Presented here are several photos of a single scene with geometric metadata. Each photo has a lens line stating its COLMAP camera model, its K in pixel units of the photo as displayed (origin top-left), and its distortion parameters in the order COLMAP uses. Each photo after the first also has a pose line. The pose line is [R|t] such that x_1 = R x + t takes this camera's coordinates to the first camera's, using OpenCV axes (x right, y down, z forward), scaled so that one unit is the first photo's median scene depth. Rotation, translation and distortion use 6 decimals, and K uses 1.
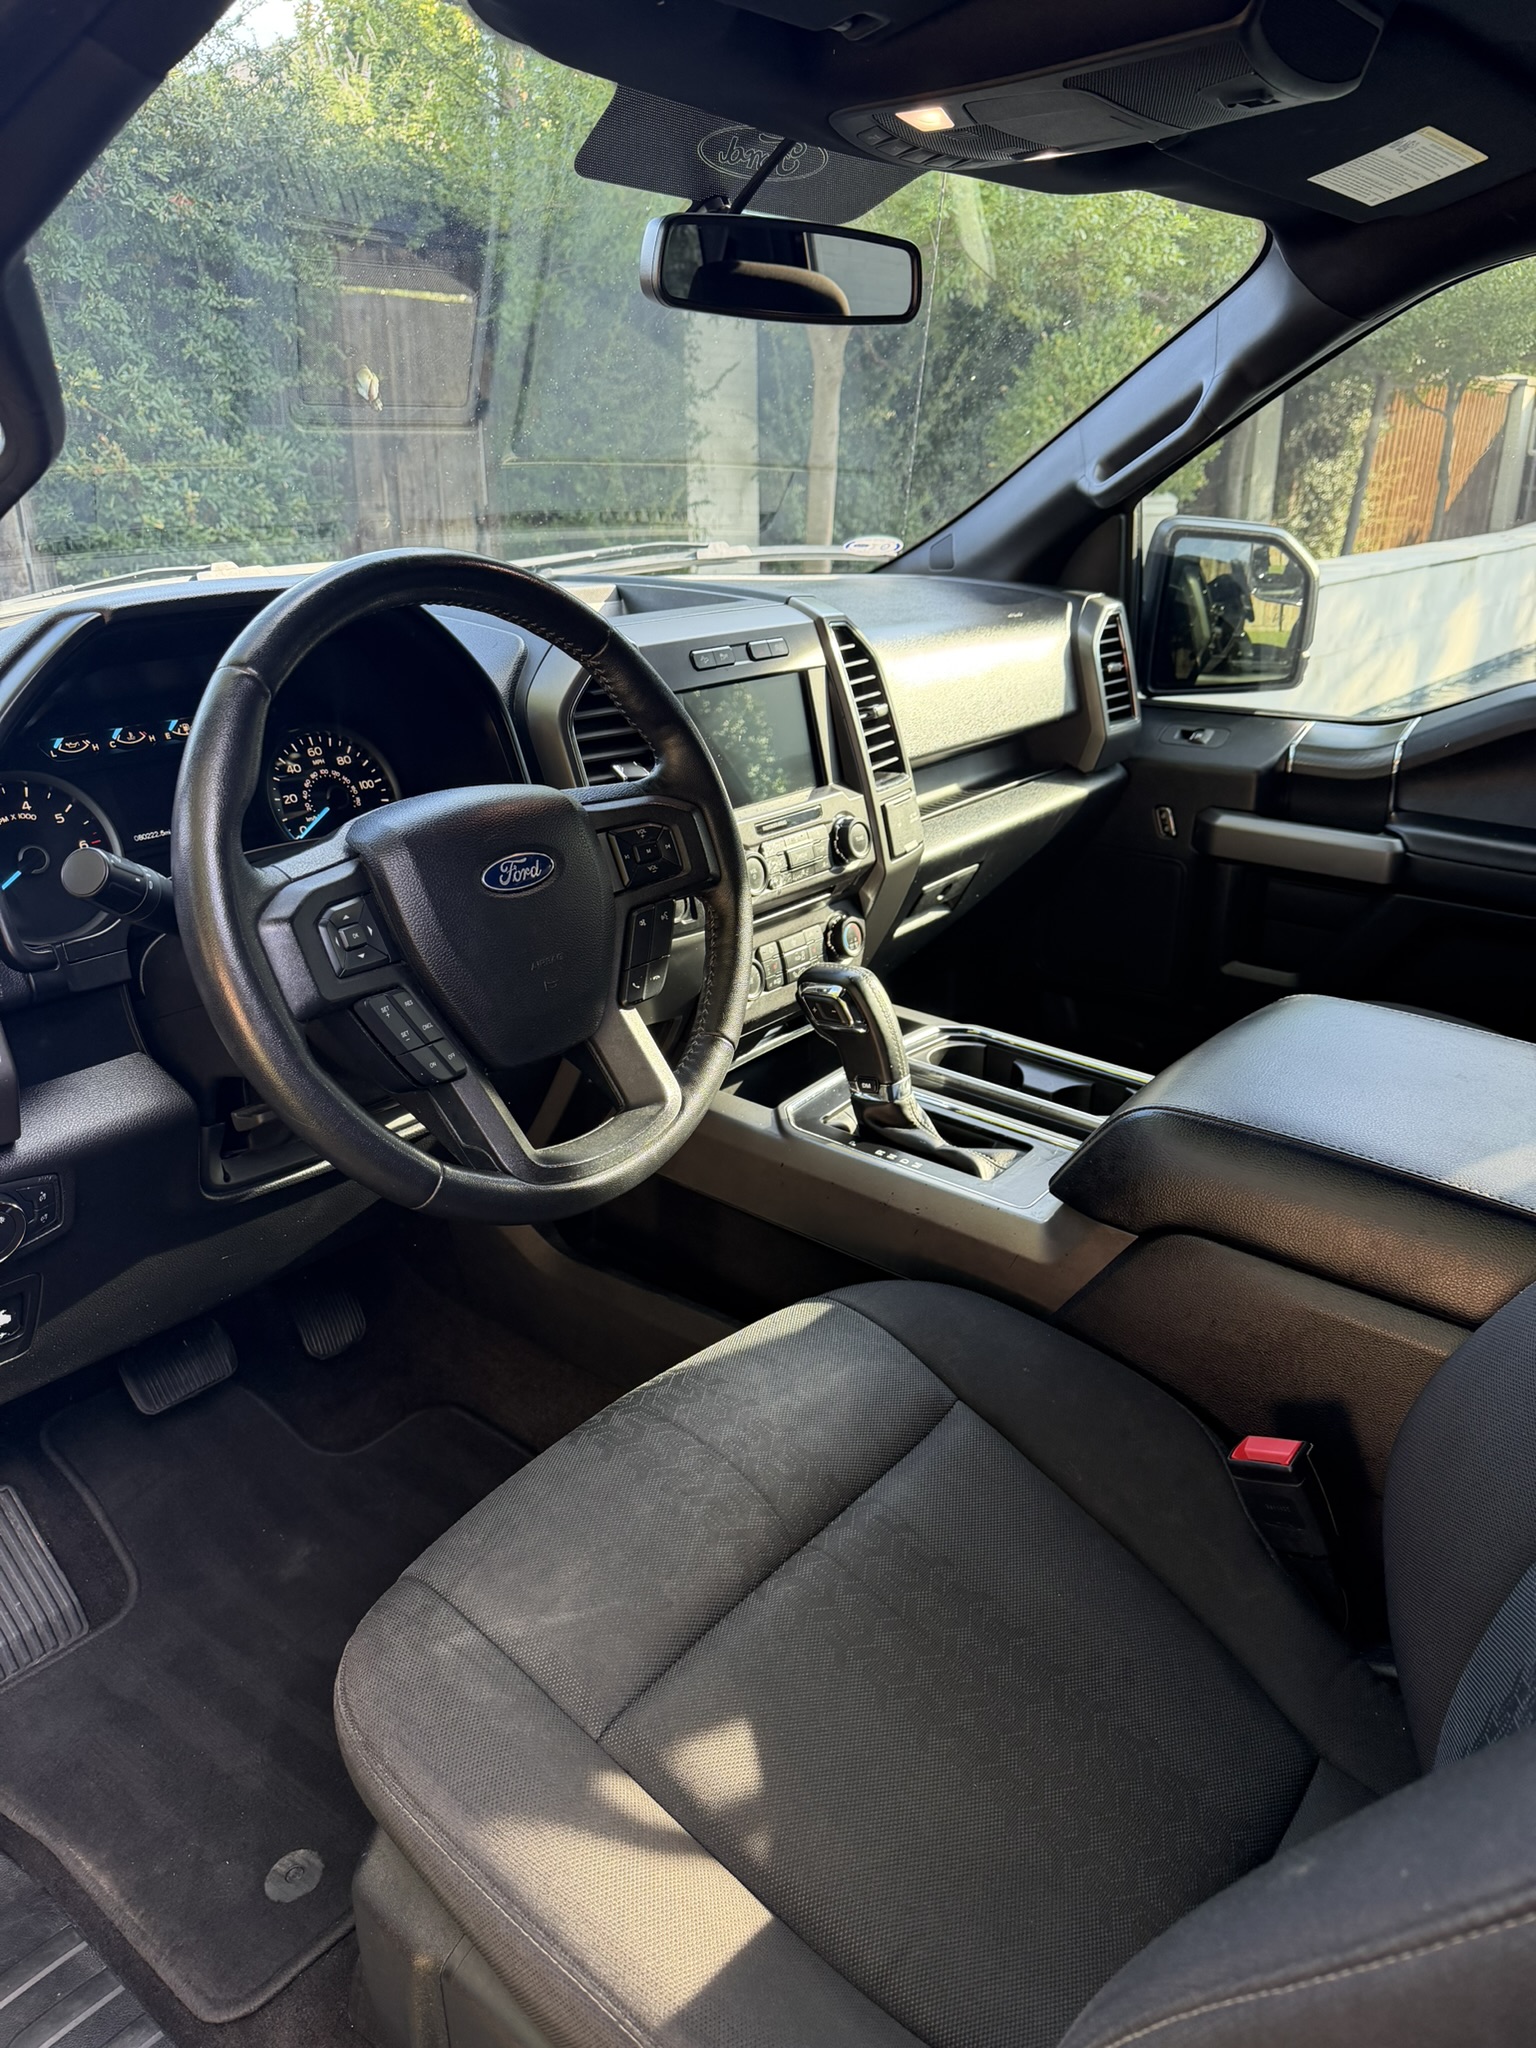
lens RADIAL K [[1401.7, 0, 765.2], [0, 1401.7, 1031.5], [0, 0, 1]] dist [0.001247, -0.009988]
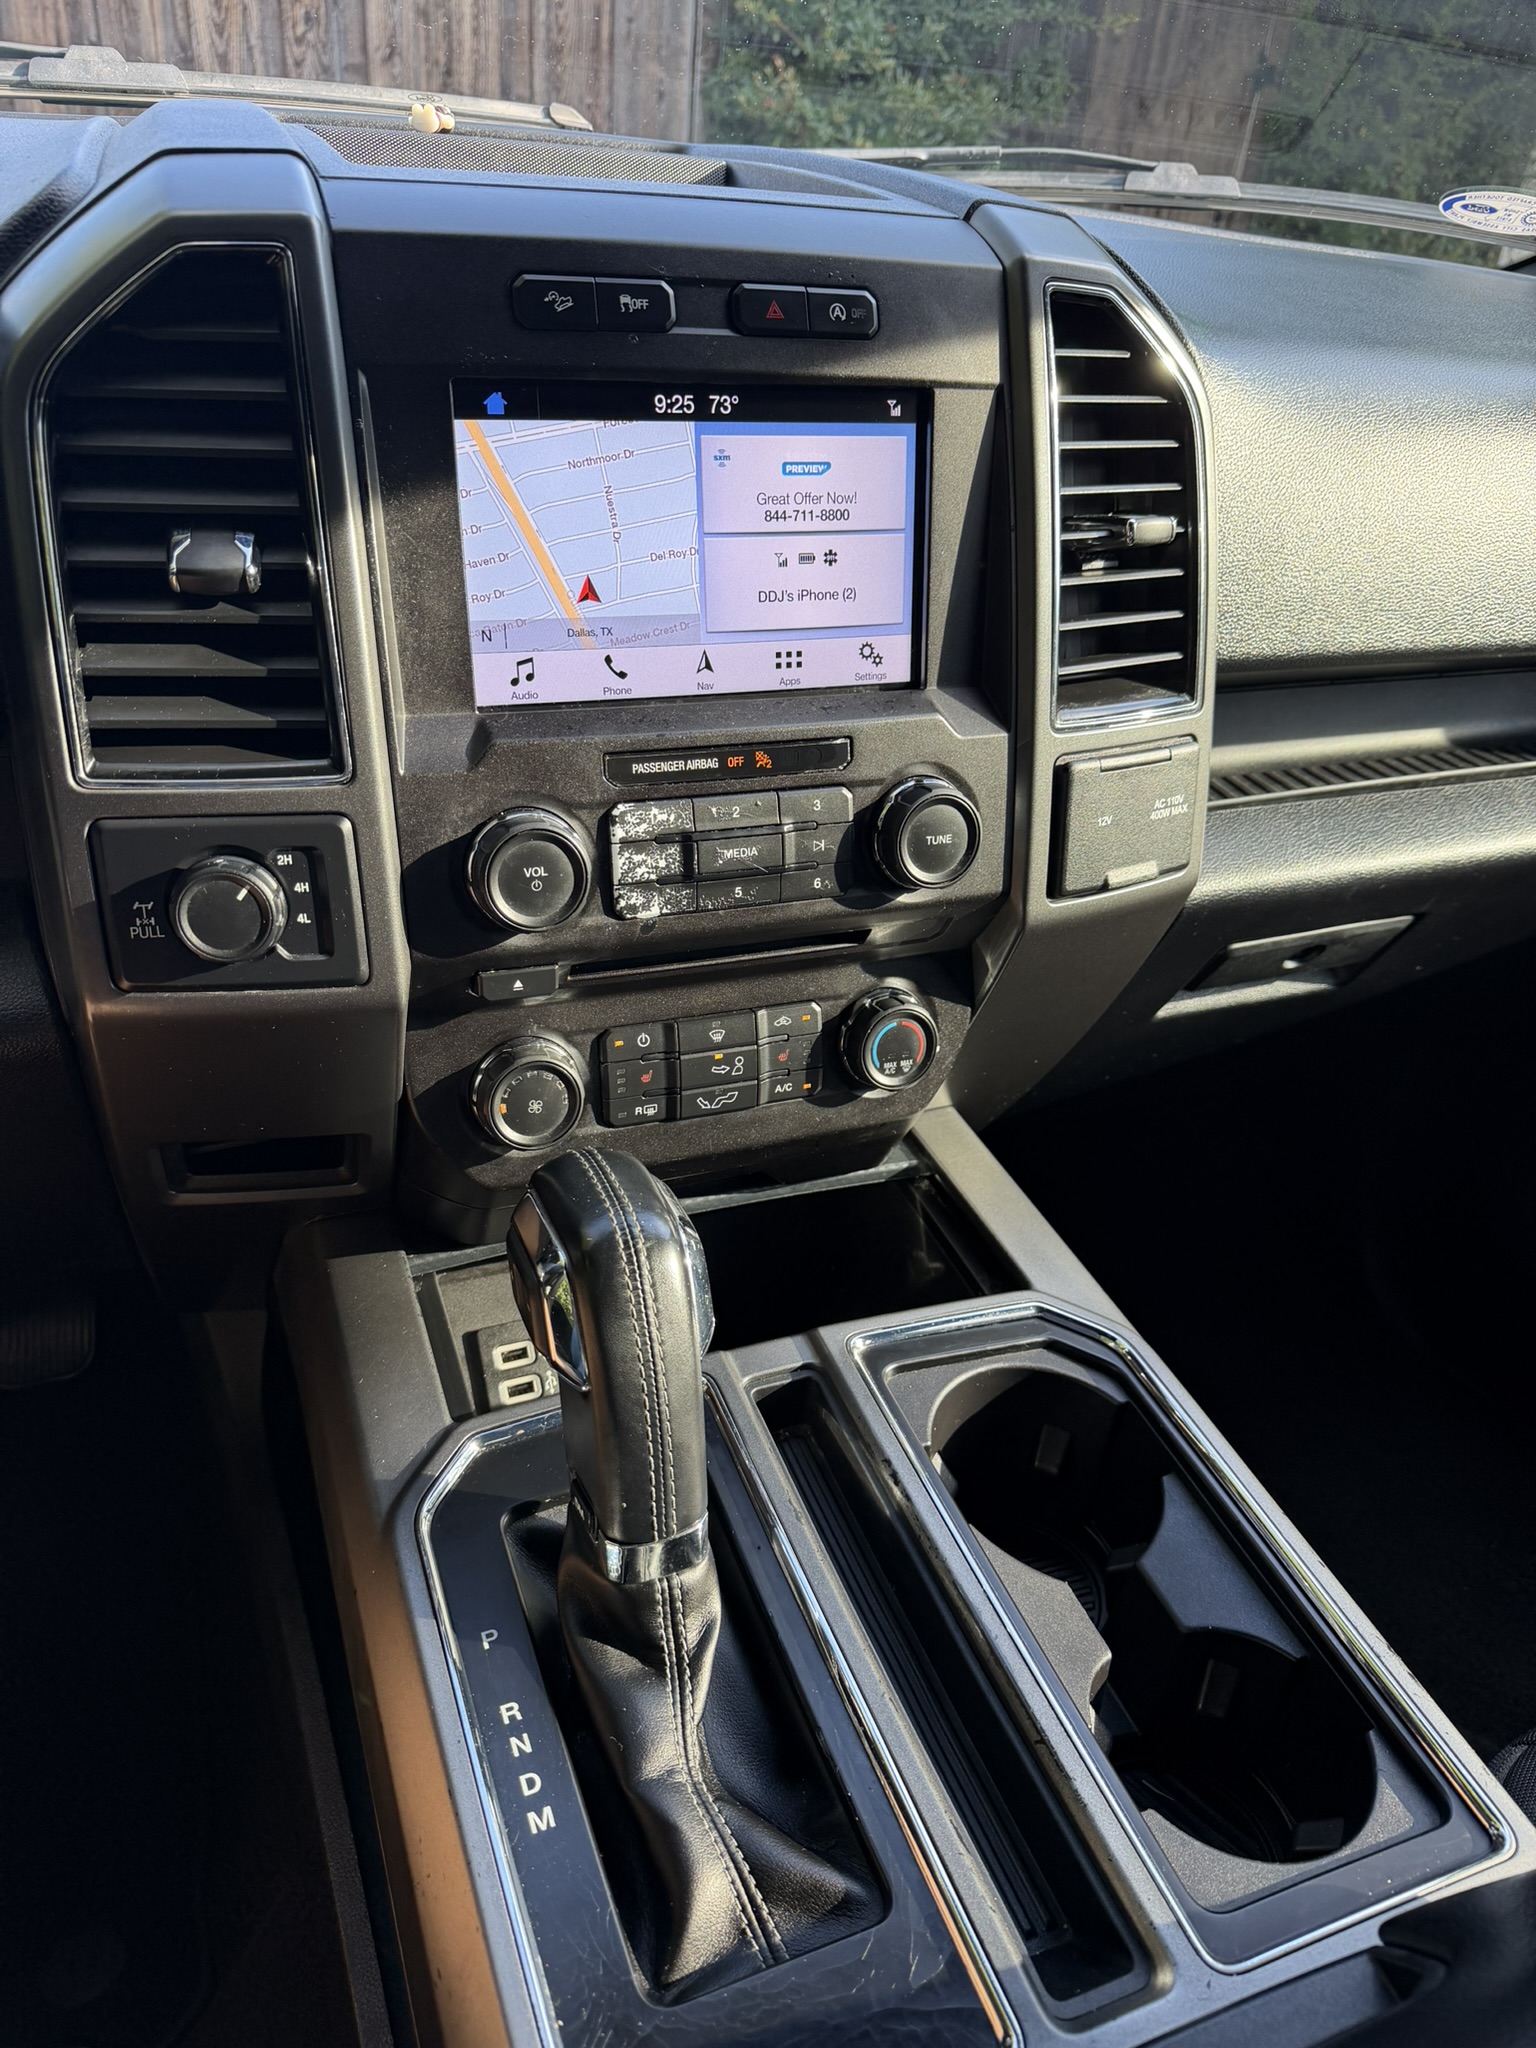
lens RADIAL K [[1510.7, 0, 767.8], [0, 1510.7, 1042.9], [0, 0, 1]] dist [0.003189, -0.003407]
pose [[0.882164, 0.308684, -0.355669, 0.161671], [-0.255553, 0.948134, 0.189036, -0.123870], [0.395574, -0.075868, 0.915295, 0.472151]]
